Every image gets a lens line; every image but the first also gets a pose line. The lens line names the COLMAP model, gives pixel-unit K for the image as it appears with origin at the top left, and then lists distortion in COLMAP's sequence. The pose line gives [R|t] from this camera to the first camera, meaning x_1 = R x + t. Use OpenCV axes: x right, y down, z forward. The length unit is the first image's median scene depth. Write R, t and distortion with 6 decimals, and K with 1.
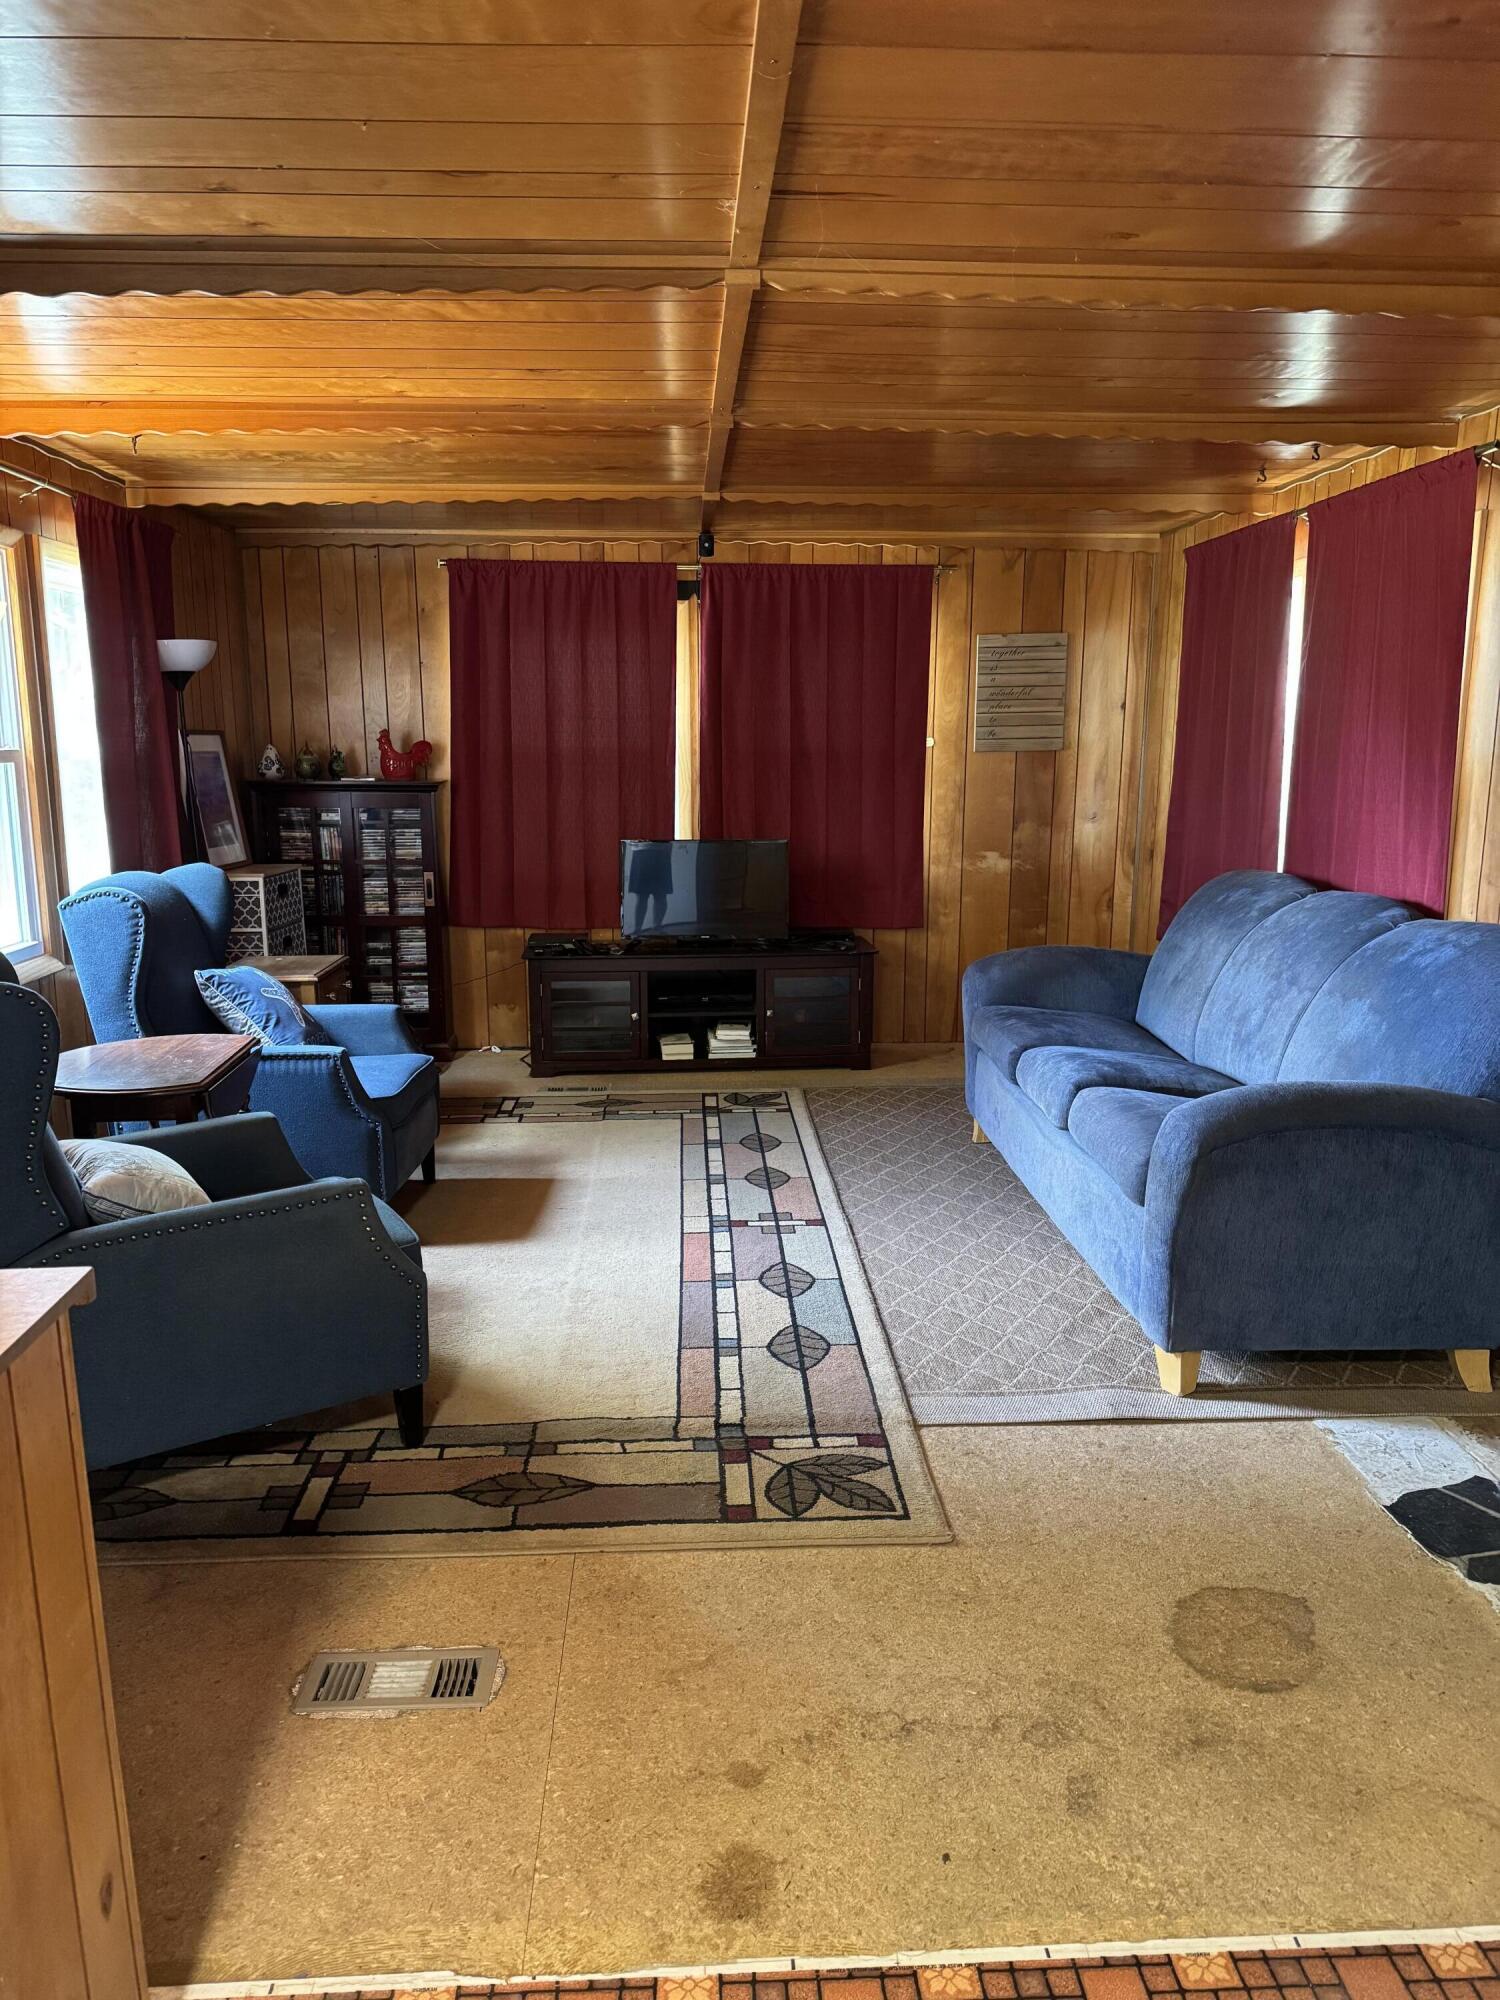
lens RADIAL K [[1391.2, 0, 750.0], [0, 1391.2, 1000.0], [0, 0, 1]] dist [0.172037, -0.377130]
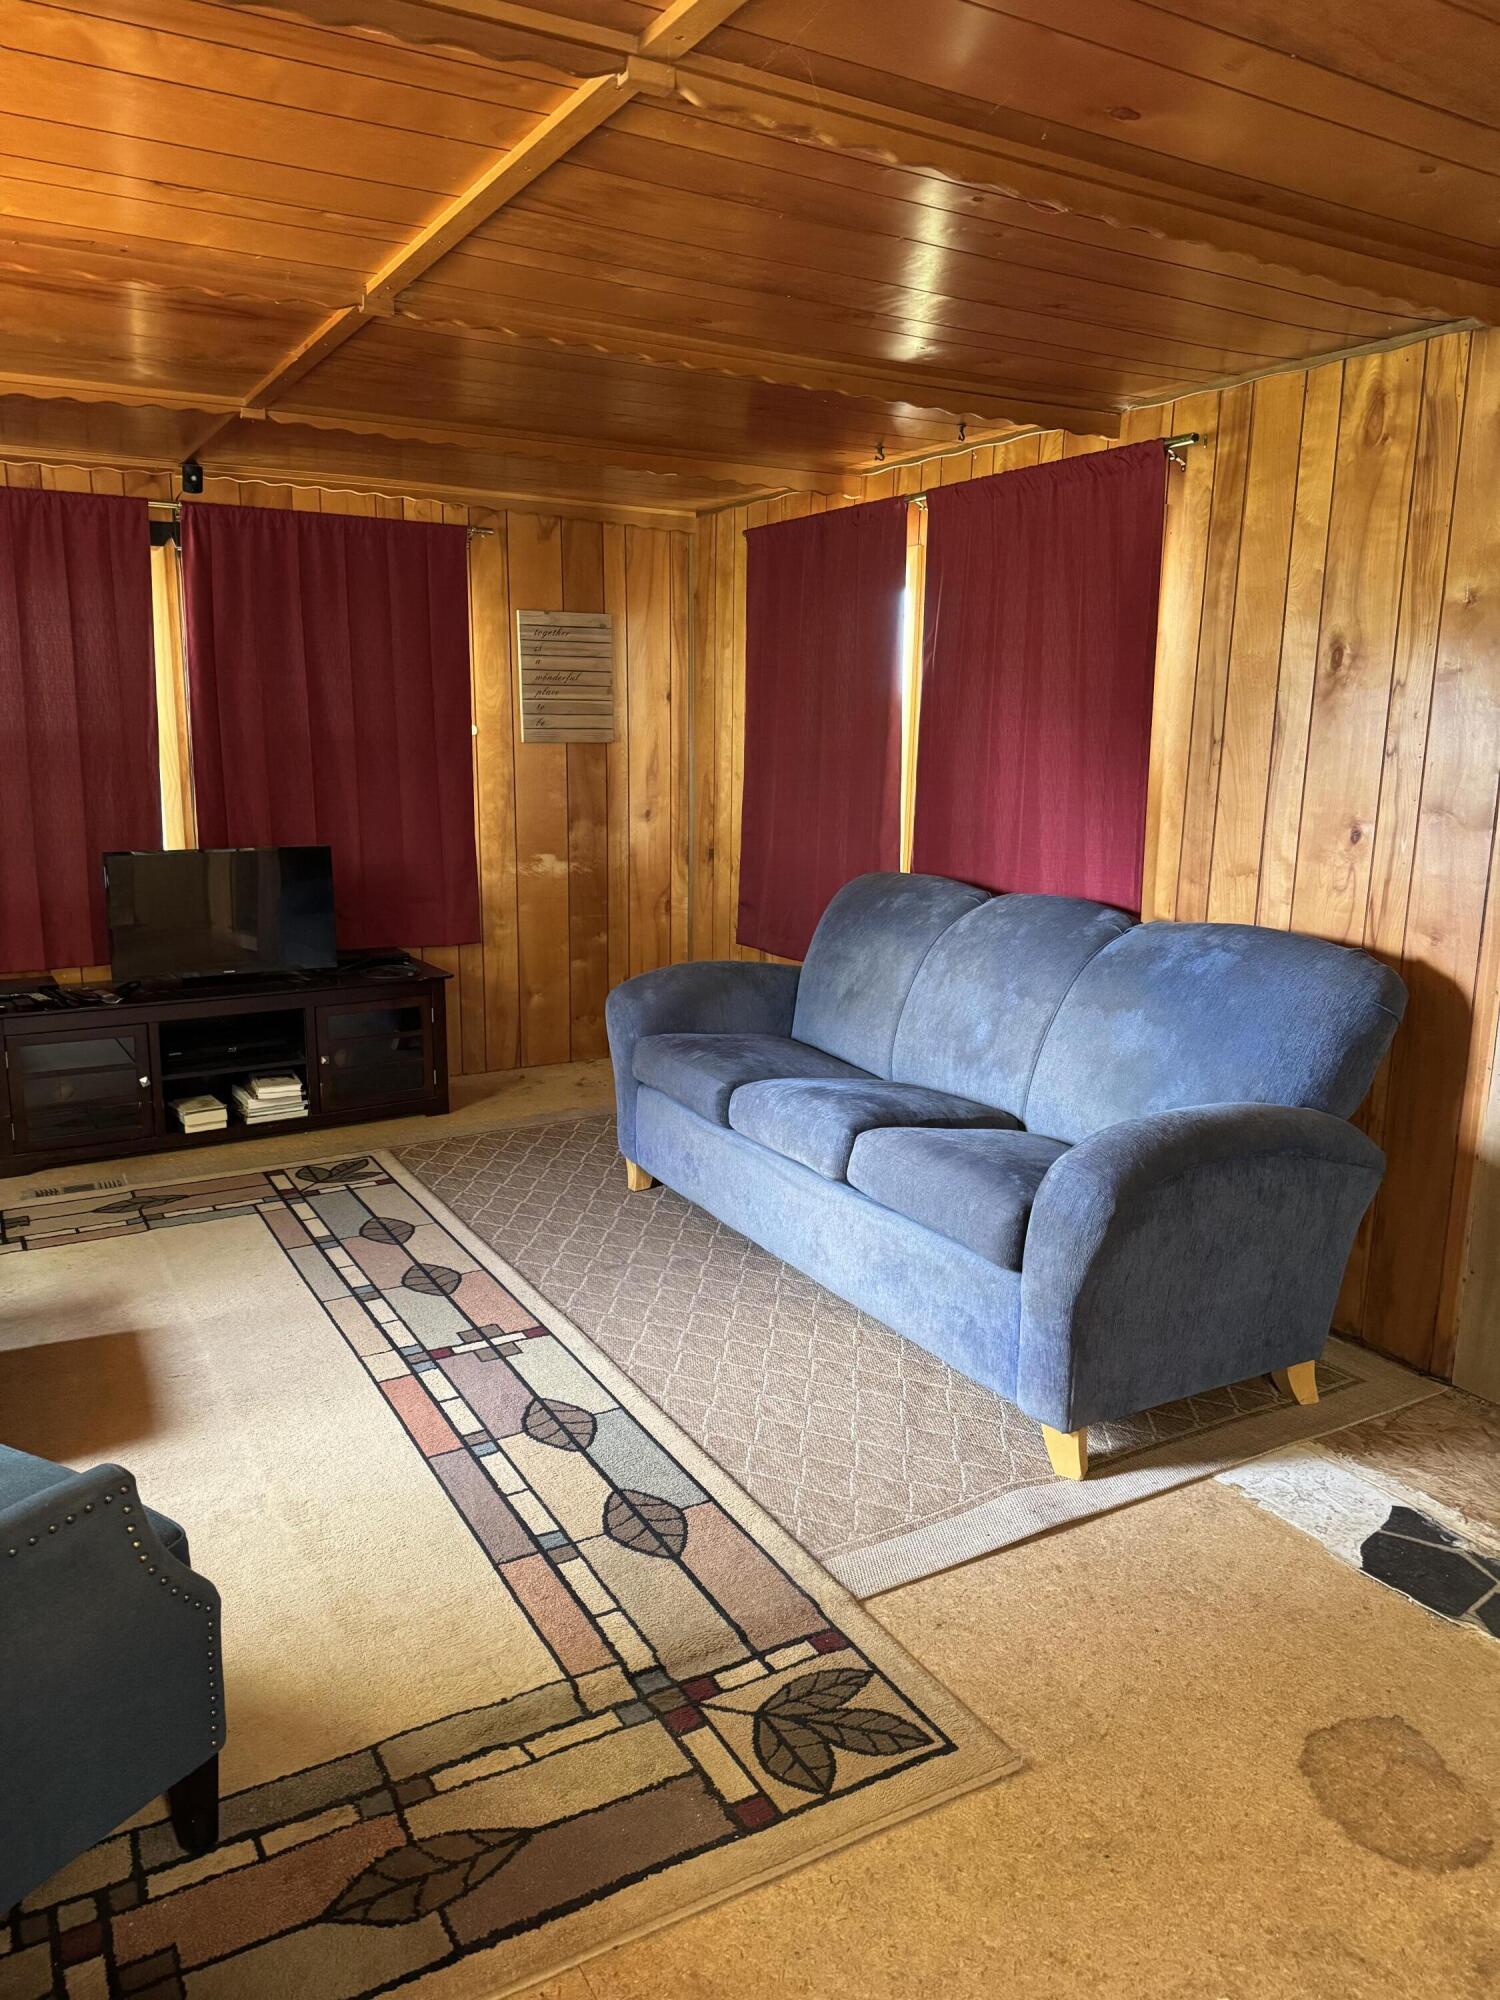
lens RADIAL K [[1394.6, 0, 741.3], [0, 1394.6, 998.5], [0, 0, 1]] dist [0.114488, -0.193196]
pose [[0.891460, -0.077761, 0.446378, -0.159930], [0.073086, 0.996941, 0.027711, -0.037781], [-0.447167, 0.007921, 0.894416, 0.185504]]
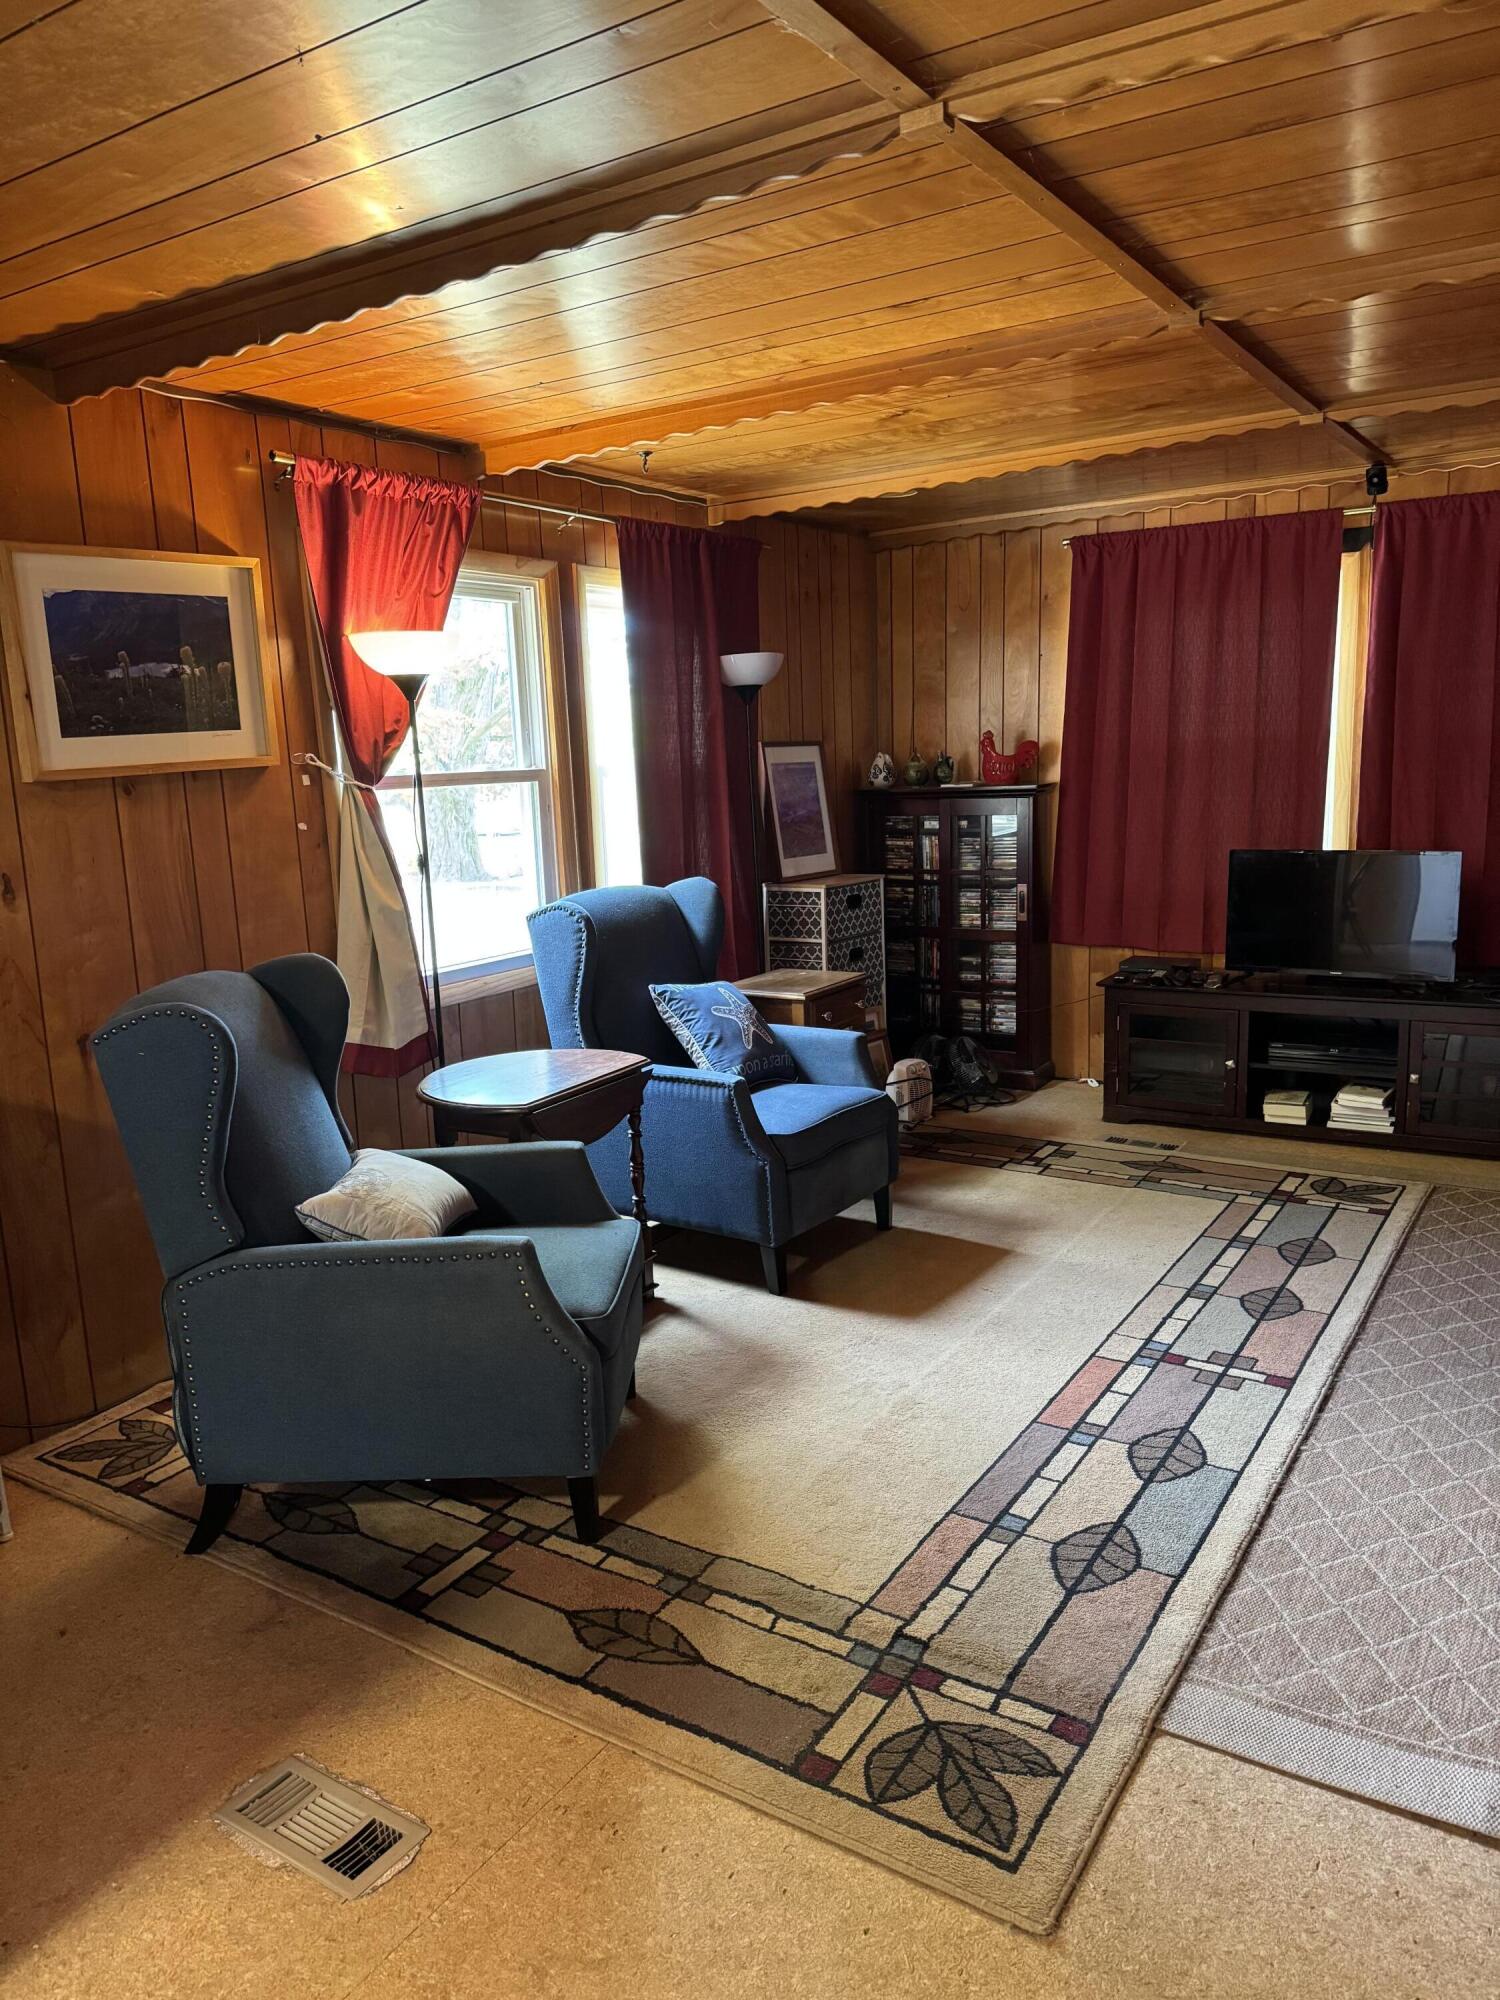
lens RADIAL K [[1394.6, 0, 741.3], [0, 1394.6, 998.5], [0, 0, 1]] dist [0.114488, -0.193196]
pose [[0.811065, 0.075218, -0.580100, 0.194801], [-0.072111, 0.996991, 0.028452, -0.035890], [0.580495, 0.018755, 0.814048, 0.183353]]
